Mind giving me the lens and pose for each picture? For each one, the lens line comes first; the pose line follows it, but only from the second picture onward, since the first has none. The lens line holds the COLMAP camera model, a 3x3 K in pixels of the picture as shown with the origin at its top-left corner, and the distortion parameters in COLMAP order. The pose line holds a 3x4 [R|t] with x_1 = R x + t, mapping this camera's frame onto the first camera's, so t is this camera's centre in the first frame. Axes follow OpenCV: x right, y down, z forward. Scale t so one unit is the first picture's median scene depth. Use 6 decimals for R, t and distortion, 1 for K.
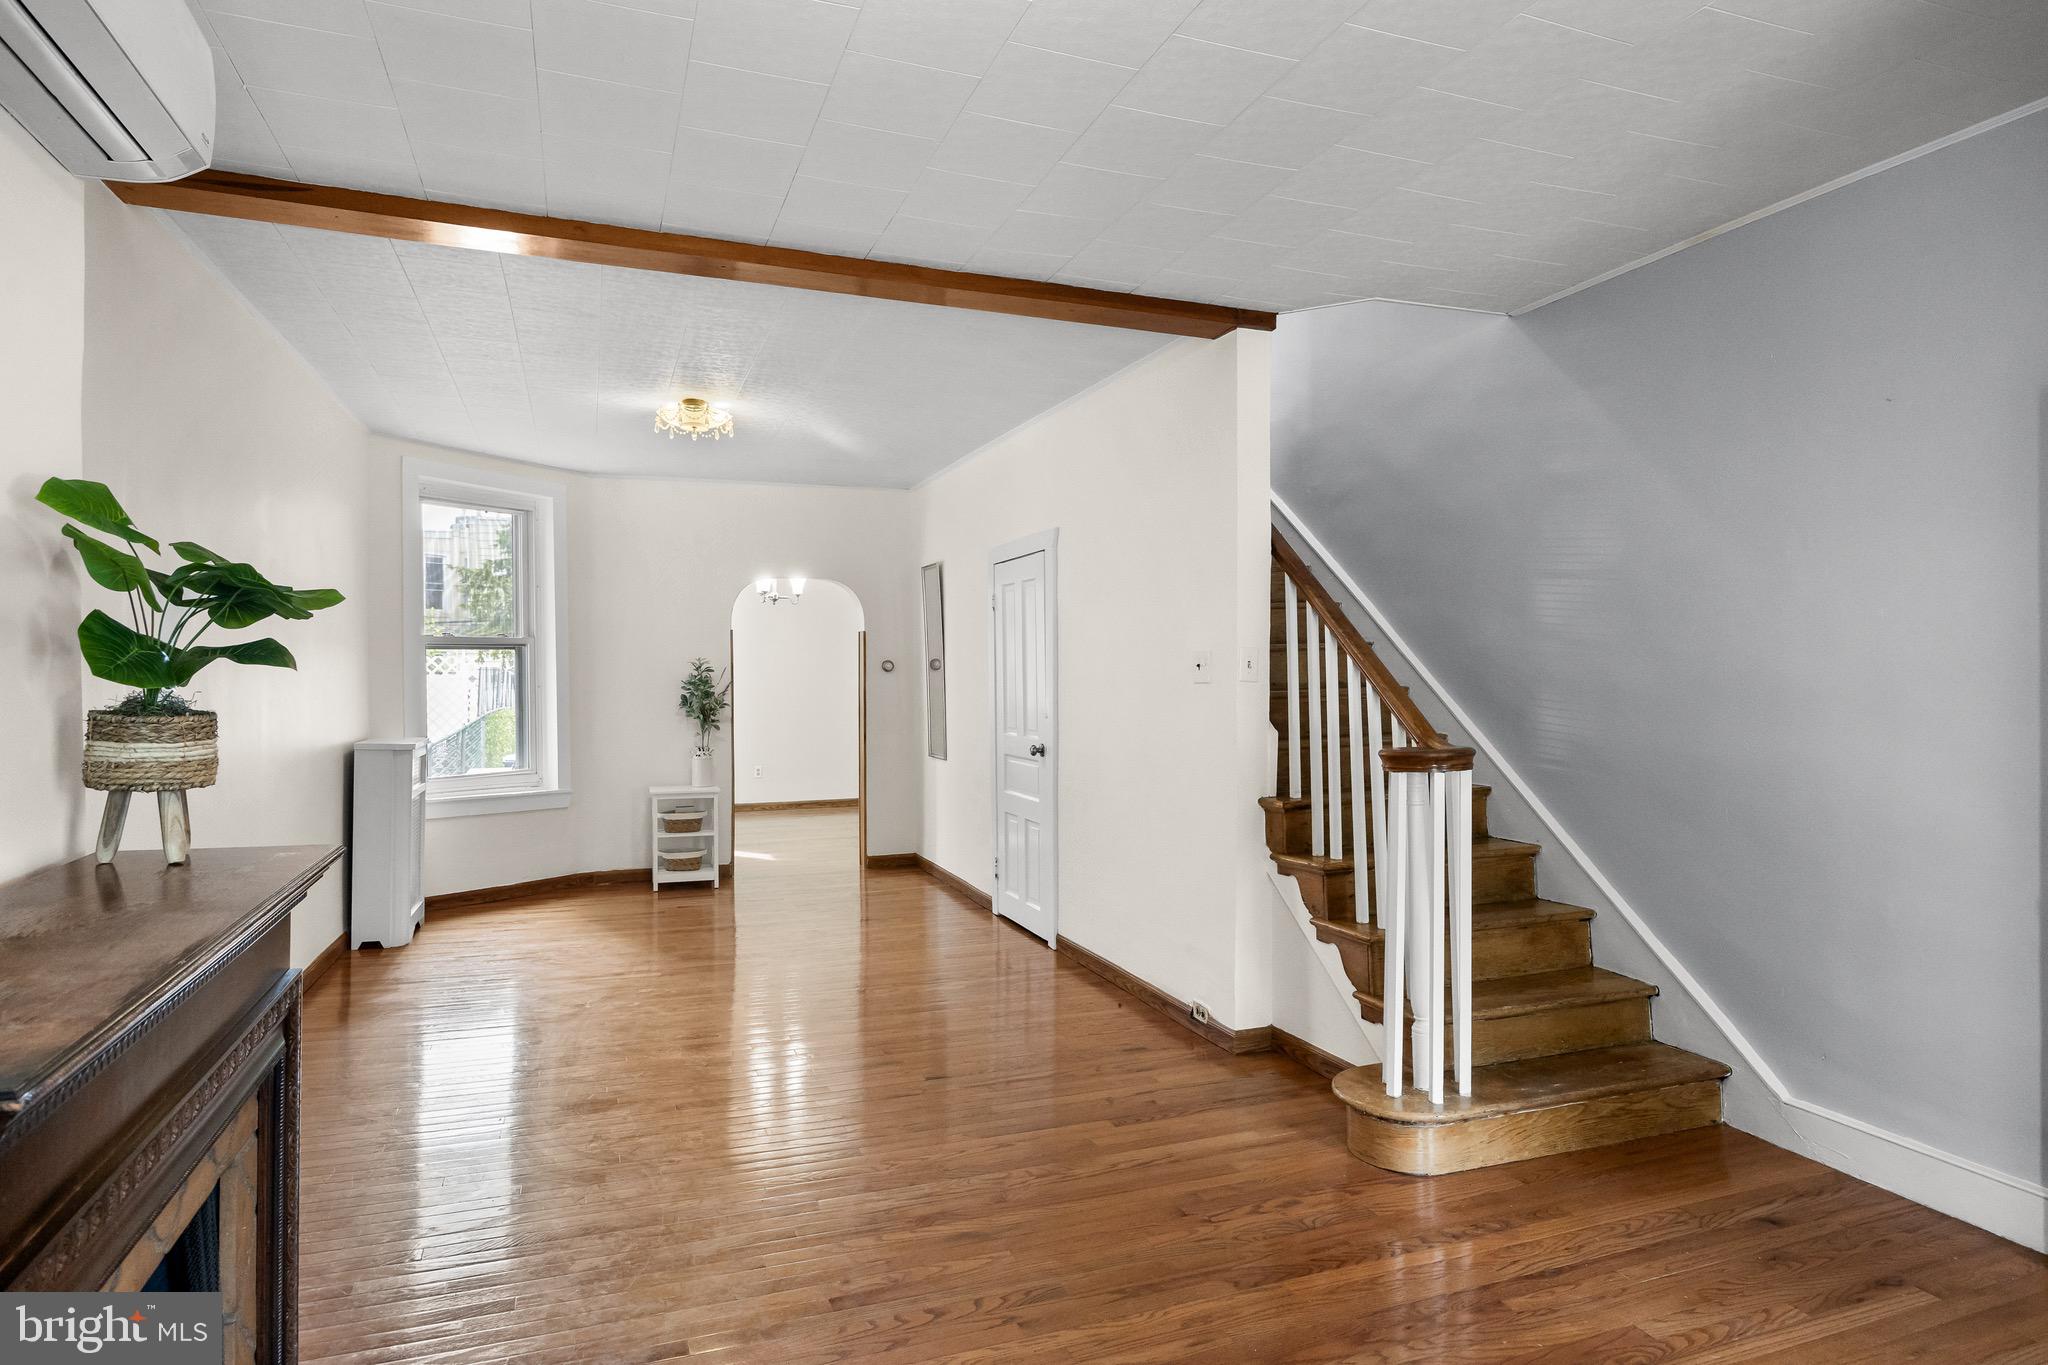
lens RADIAL K [[1150.9, 0, 1040.5], [0, 1150.9, 673.7], [0, 0, 1]] dist [-0.000944, -0.002772]
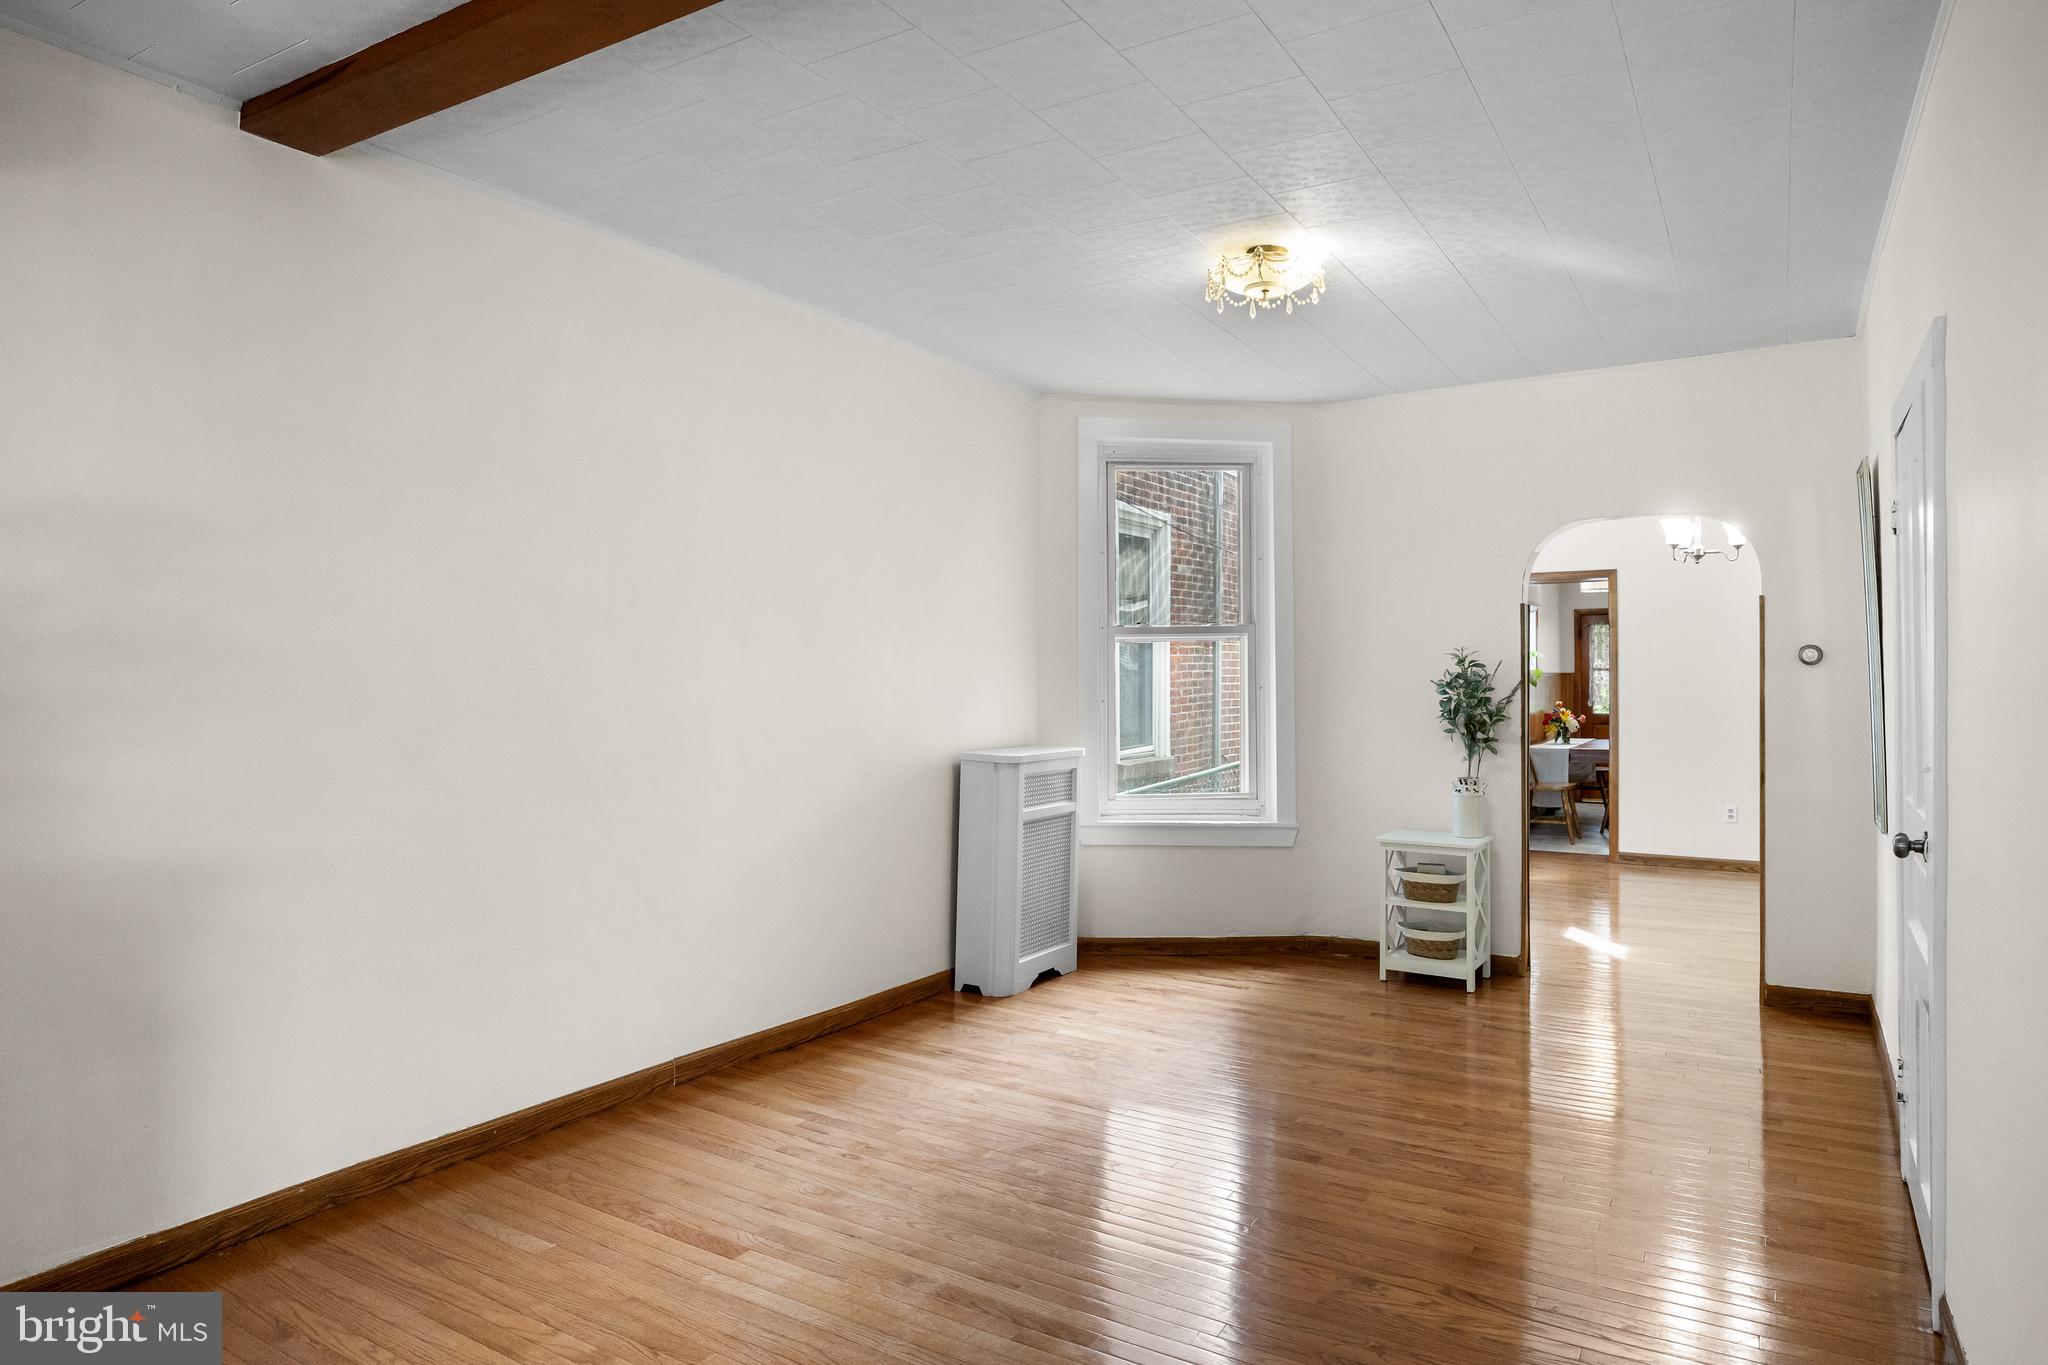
lens RADIAL K [[1242.4, 0, 1010.6], [0, 1242.4, 683.2], [0, 0, 1]] dist [0.009746, 0.003677]
pose [[0.602491, 0.005223, -0.798108, 0.131125], [0.003346, 0.999953, 0.009070, 0.000067], [0.798118, -0.008136, 0.602446, 0.356391]]
